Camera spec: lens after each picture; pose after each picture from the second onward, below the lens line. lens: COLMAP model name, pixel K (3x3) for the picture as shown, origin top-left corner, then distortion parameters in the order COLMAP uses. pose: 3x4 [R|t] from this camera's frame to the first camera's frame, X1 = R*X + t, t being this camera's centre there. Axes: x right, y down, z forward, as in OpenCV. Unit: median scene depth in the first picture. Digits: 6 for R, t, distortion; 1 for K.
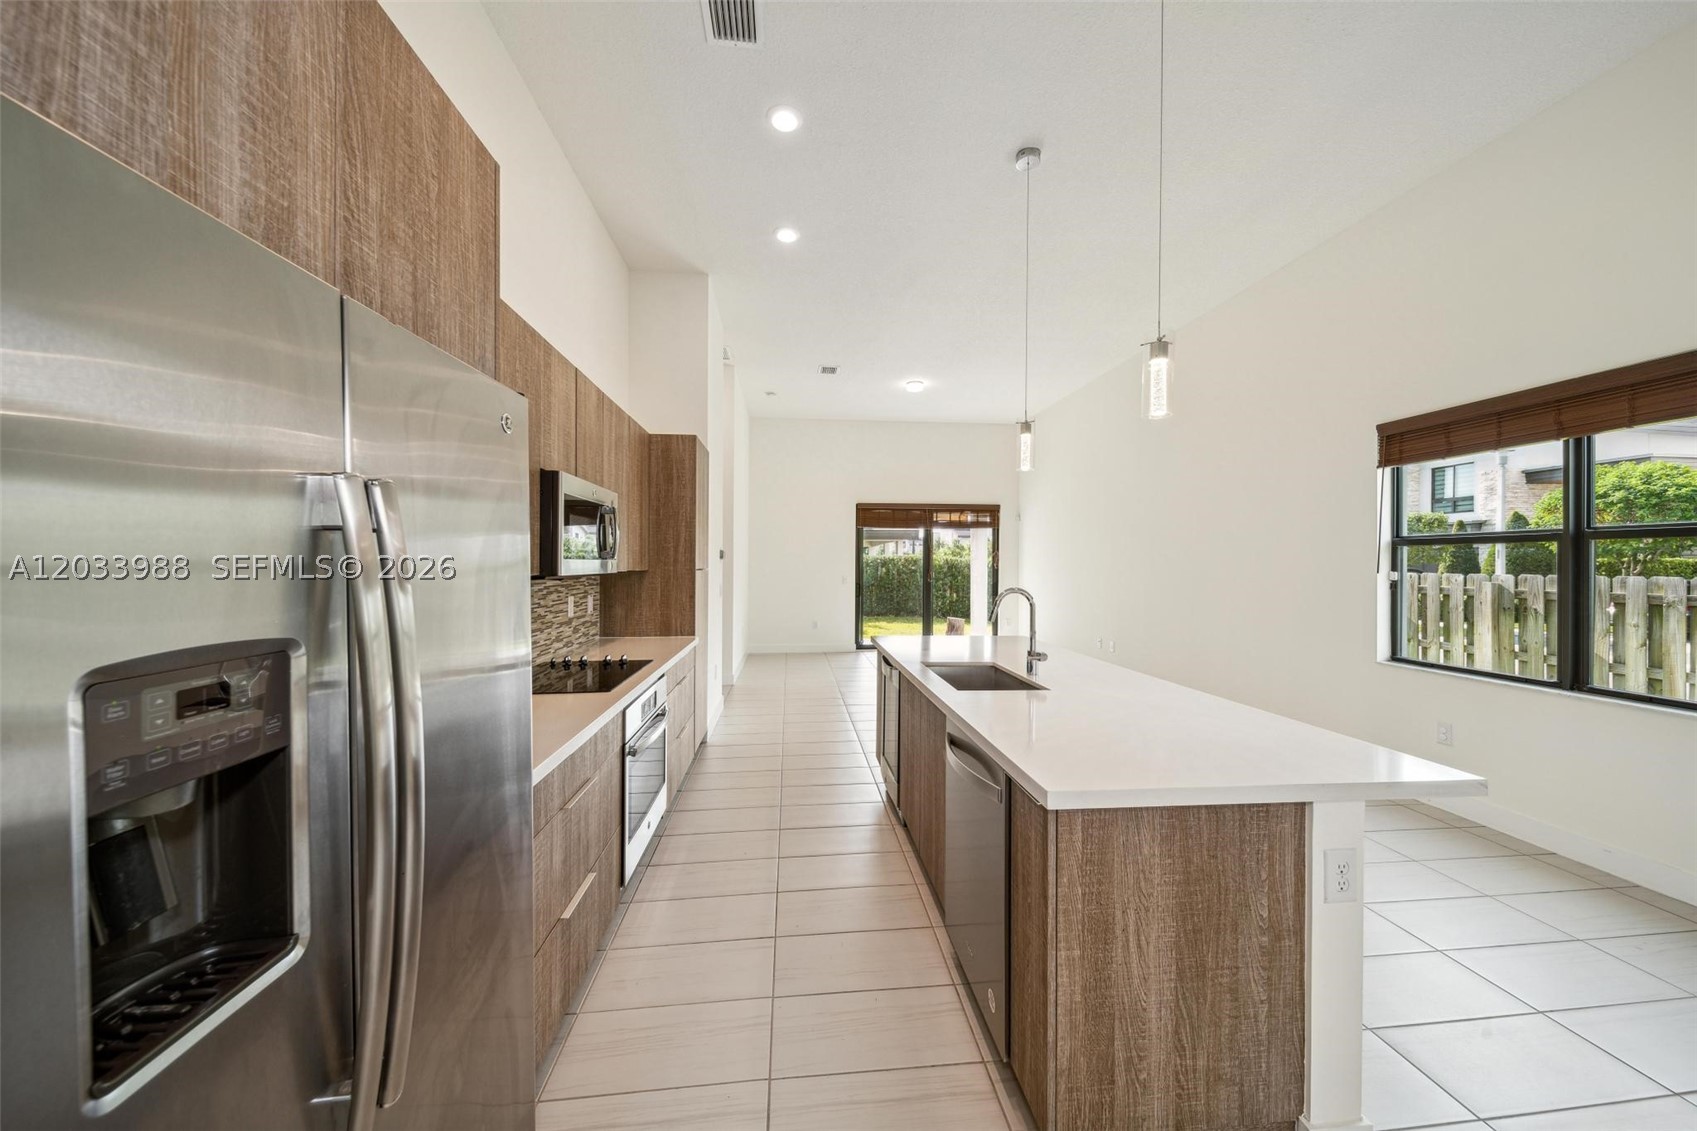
lens RADIAL K [[597.5, 0, 851.1], [0, 597.5, 557.2], [0, 0, 1]] dist [0.004247, -0.000107]
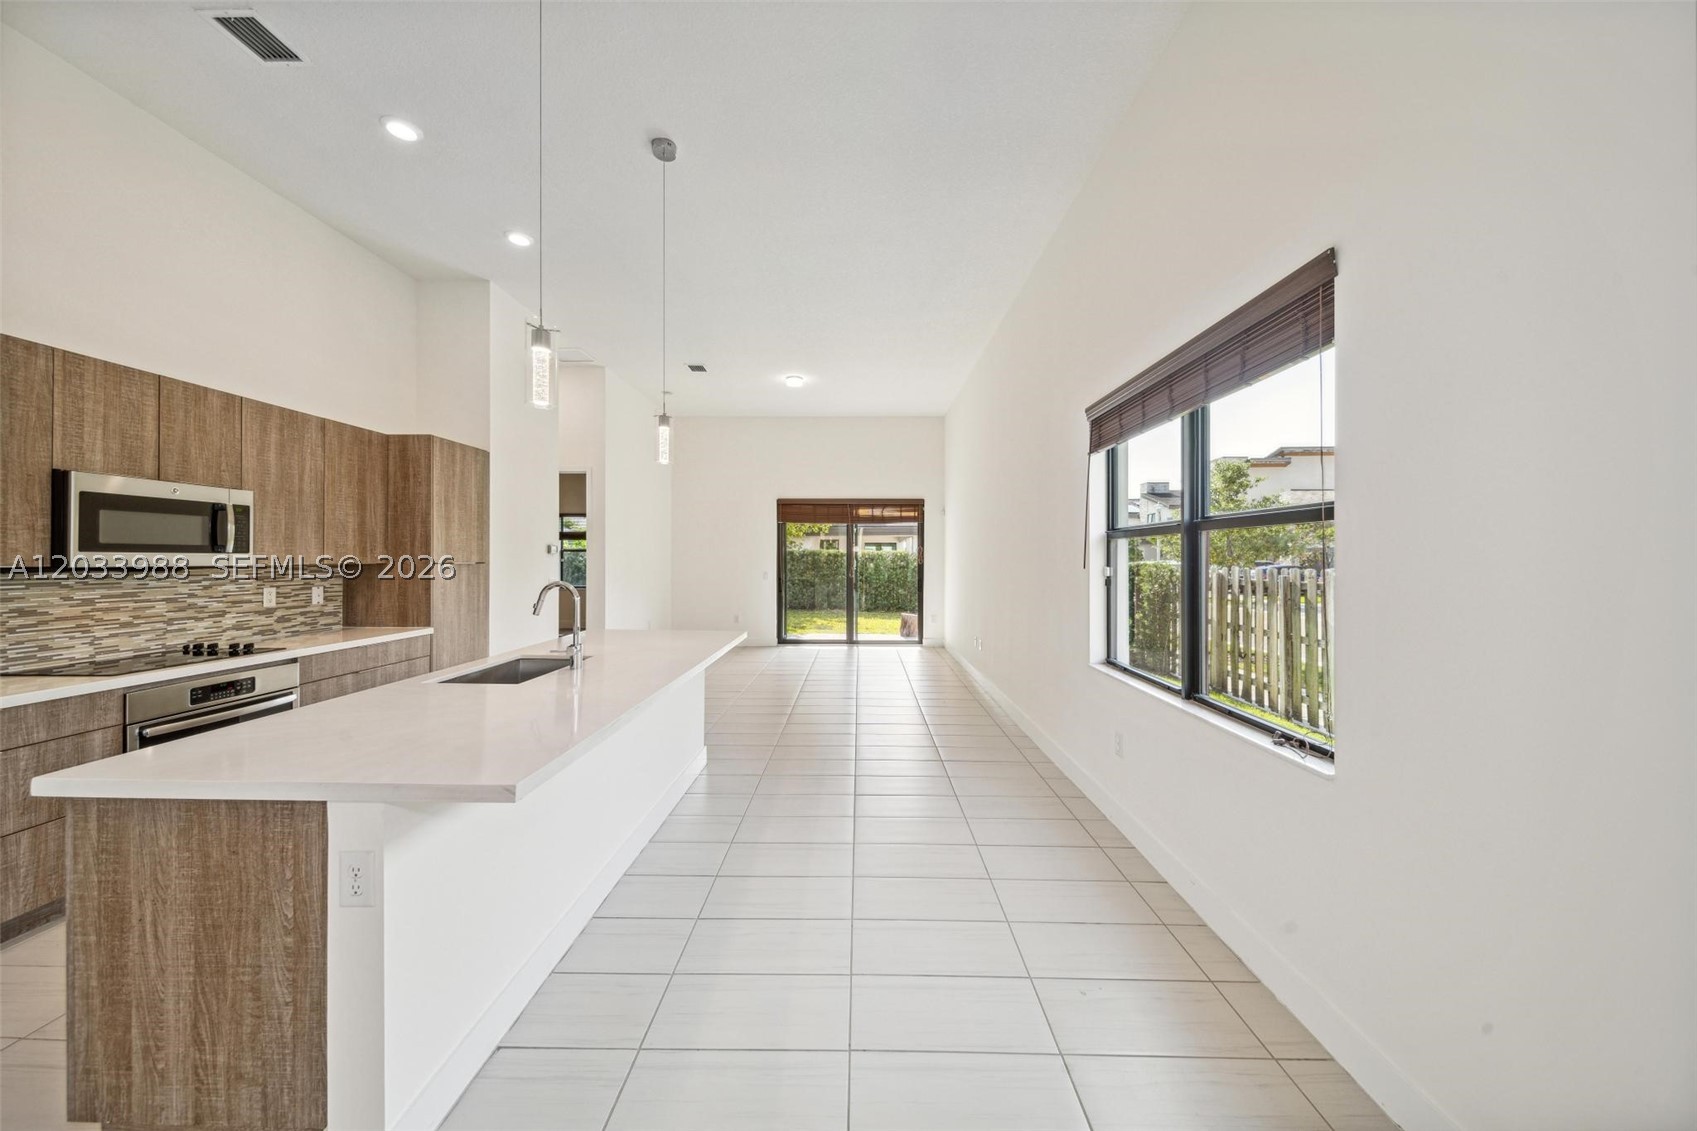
lens RADIAL K [[592.0, 0, 853.5], [0, 592.0, 552.7], [0, 0, 1]] dist [0.013737, -0.004959]
pose [[0.993496, -0.000104, -0.113863, 0.686259], [0.000033, 1.000000, -0.000618, 0.003202], [0.113863, 0.000611, 0.993496, 0.055558]]
